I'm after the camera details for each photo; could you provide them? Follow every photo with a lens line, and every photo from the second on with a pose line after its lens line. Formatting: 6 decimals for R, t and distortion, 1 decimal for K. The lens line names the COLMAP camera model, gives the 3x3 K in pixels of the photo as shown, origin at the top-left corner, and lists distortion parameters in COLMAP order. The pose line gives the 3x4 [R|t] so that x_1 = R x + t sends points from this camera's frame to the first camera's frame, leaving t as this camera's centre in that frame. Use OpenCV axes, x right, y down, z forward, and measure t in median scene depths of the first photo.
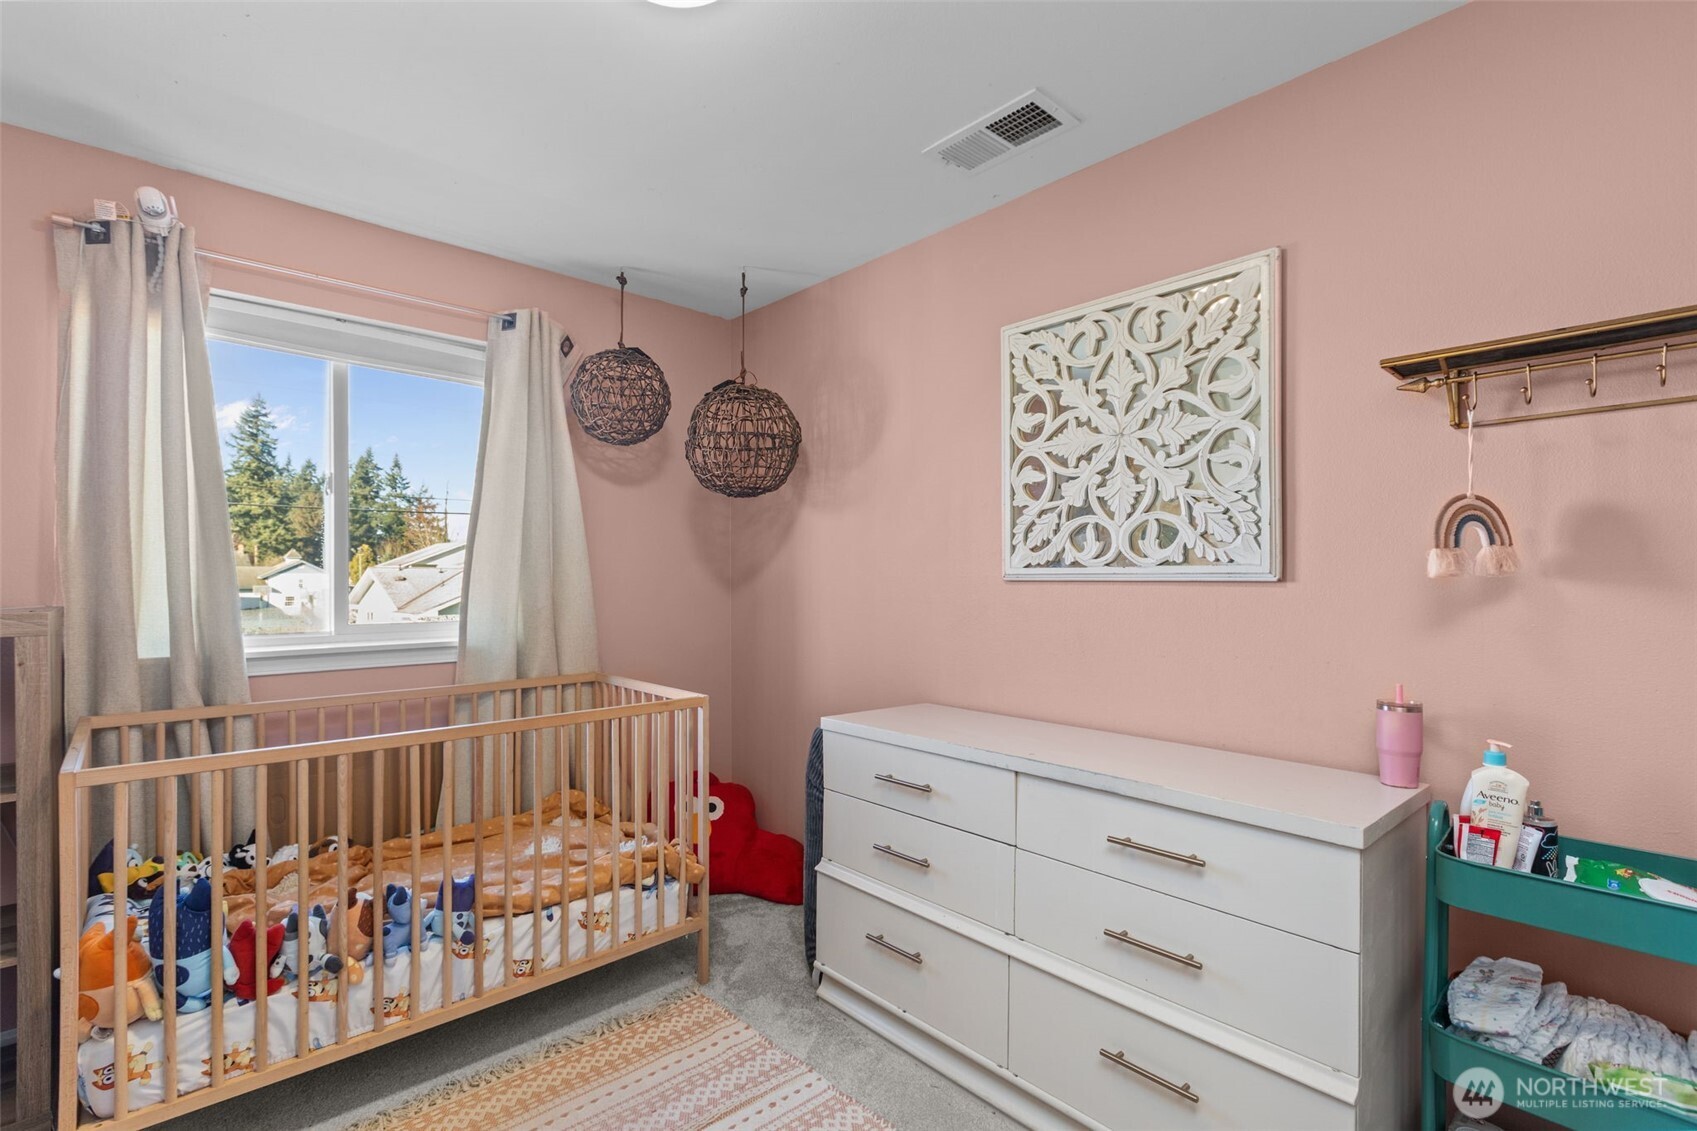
lens RADIAL K [[759.2, 0, 842.2], [0, 759.2, 569.8], [0, 0, 1]] dist [0.000849, -0.000551]
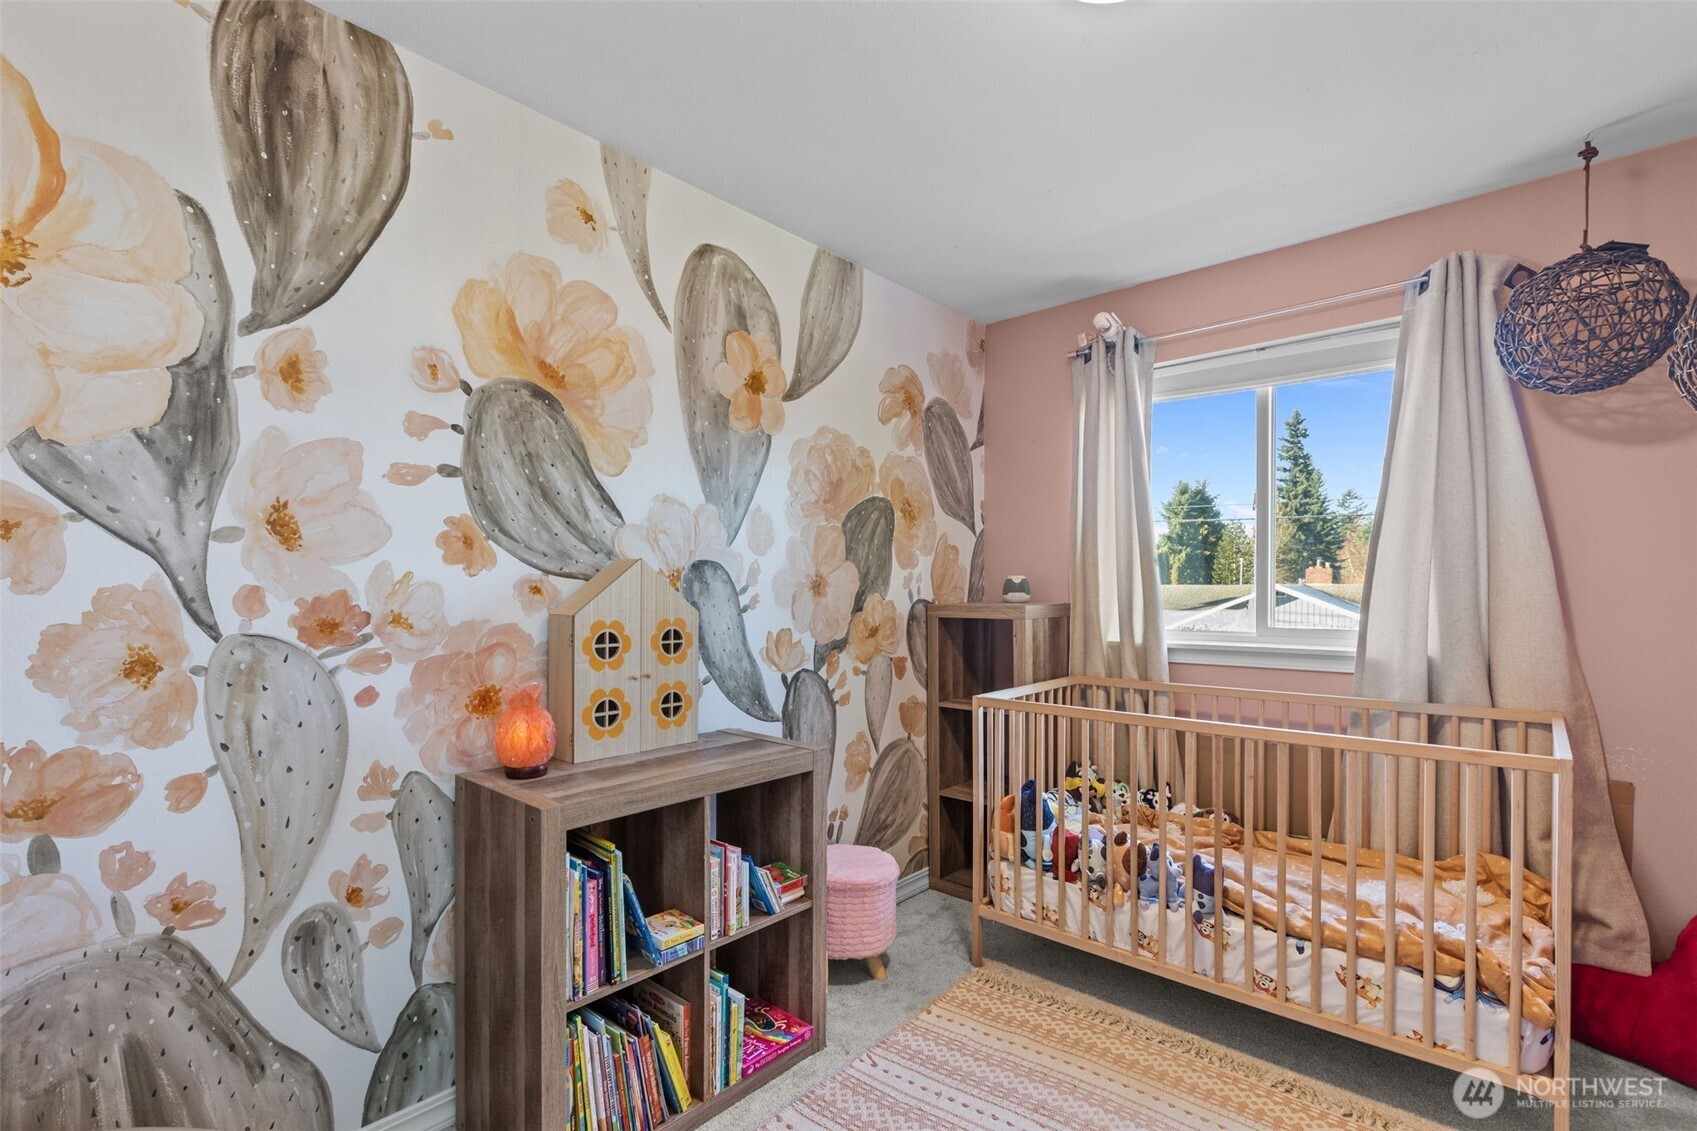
lens RADIAL K [[775.5, 0, 832.3], [0, 775.5, 581.2], [0, 0, 1]] dist [0.001566, -0.000869]
pose [[0.103321, -0.006958, -0.994624, 0.489738], [0.013079, 0.999899, -0.005636, 0.005979], [0.994562, -0.012426, 0.103402, 0.332413]]
